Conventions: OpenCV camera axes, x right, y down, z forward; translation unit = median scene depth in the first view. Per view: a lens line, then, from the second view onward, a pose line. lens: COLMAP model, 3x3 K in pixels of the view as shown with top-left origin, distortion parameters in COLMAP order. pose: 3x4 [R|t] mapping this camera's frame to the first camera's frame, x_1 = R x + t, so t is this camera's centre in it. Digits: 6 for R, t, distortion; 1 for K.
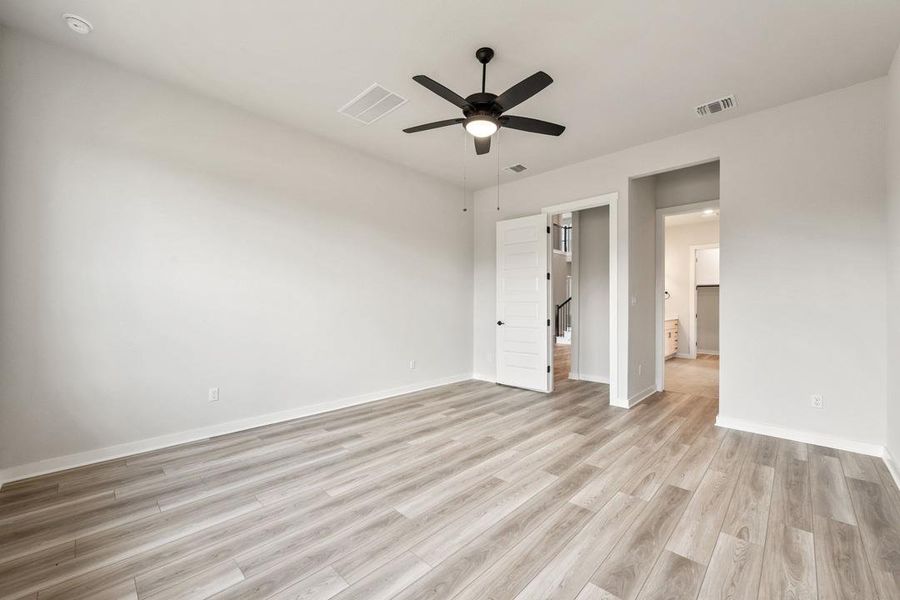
lens RADIAL K [[356.2, 0, 450.6], [0, 356.2, 301.9], [0, 0, 1]] dist [-0.000521, 0.000952]
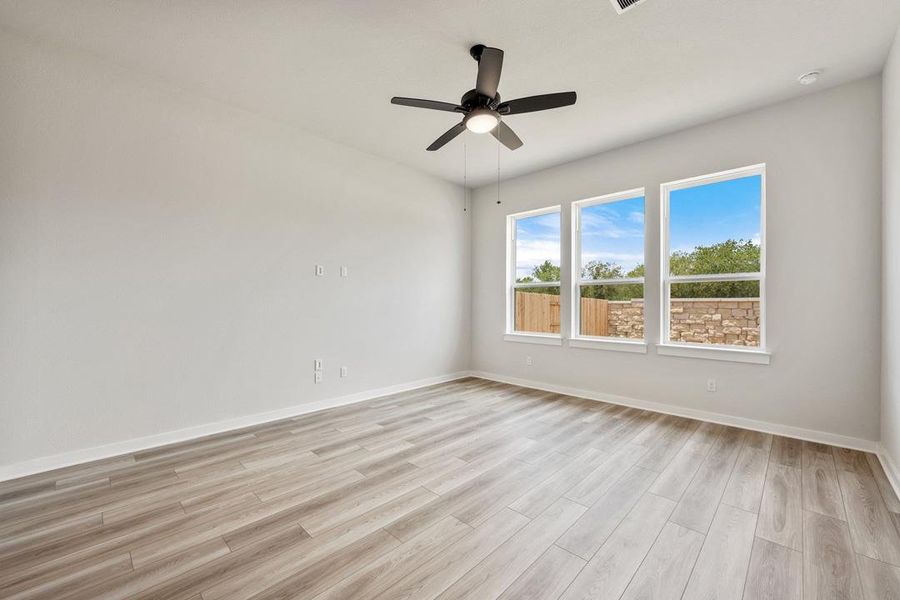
lens RADIAL K [[356.2, 0, 456.0], [0, 356.2, 305.4], [0, 0, 1]] dist [-0.000521, 0.000952]
pose [[-0.999815, -0.007667, -0.017629, 0.169308], [-0.007682, 0.999970, 0.000777, 0.016375], [0.017622, 0.000912, -0.999844, 1.970080]]
